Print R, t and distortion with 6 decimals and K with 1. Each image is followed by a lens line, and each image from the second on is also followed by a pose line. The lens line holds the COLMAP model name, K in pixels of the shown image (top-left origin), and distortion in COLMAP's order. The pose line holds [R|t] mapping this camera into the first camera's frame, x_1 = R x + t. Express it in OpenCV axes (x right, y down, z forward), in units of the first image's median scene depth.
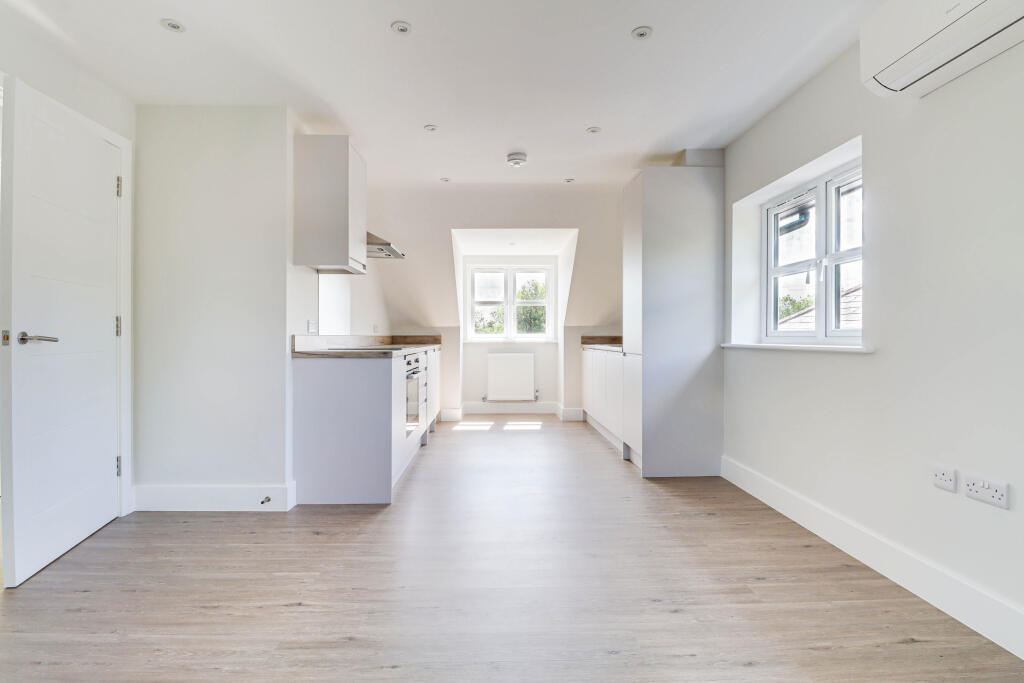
lens RADIAL K [[452.3, 0, 510.0], [0, 452.3, 337.4], [0, 0, 1]] dist [-0.000450, 0.000025]
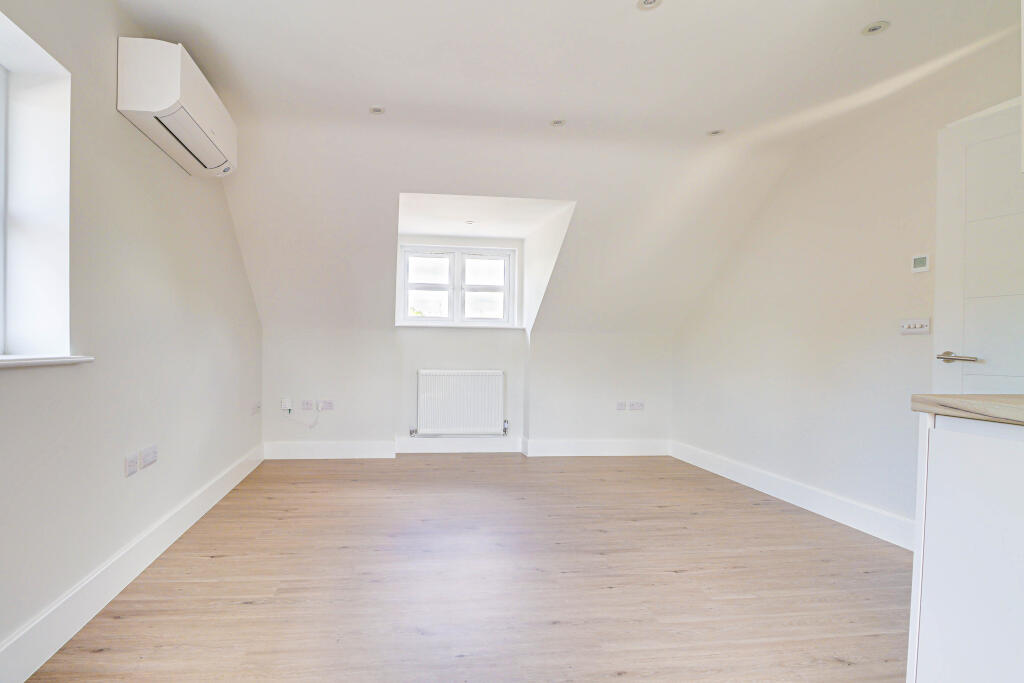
lens RADIAL K [[452.3, 0, 511.7], [0, 452.3, 347.8], [0, 0, 1]] dist [-0.000450, 0.000025]
pose [[-0.974333, -0.016519, -0.224503, 0.117374], [-0.017427, 0.999846, 0.002063, -0.003061], [0.224434, 0.005922, -0.974471, 0.989394]]
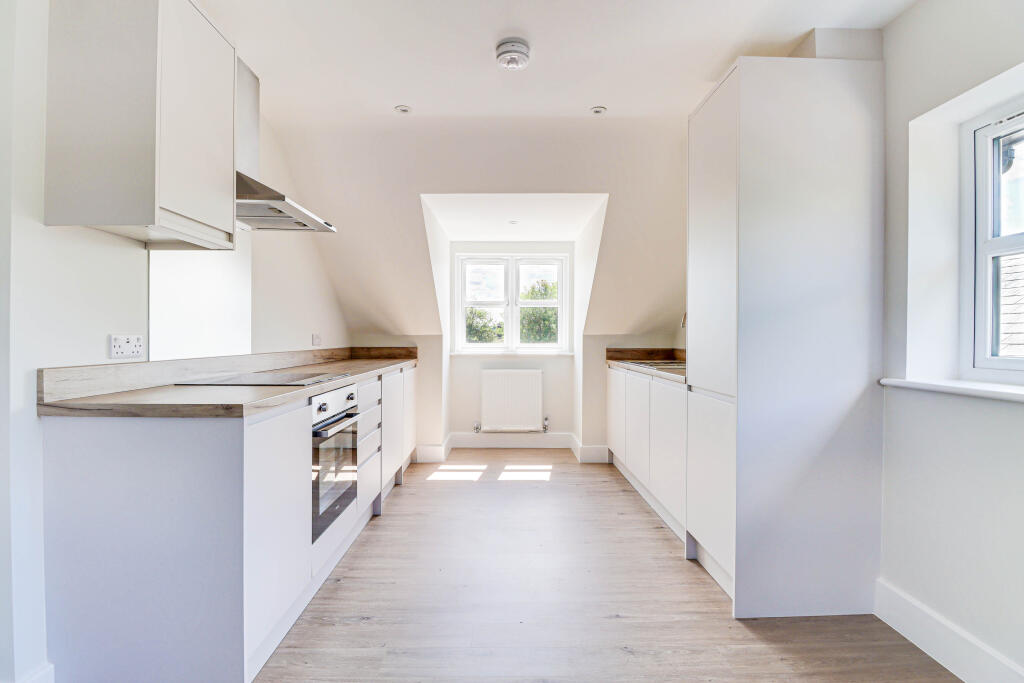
lens RADIAL K [[452.3, 0, 515.2], [0, 452.3, 341.3], [0, 0, 1]] dist [-0.000450, 0.000025]
pose [[0.999943, 0.003576, -0.010070, 0.020433], [-0.003495, 0.999961, 0.008097, -0.025837], [0.010098, -0.008061, 0.999917, 0.335326]]
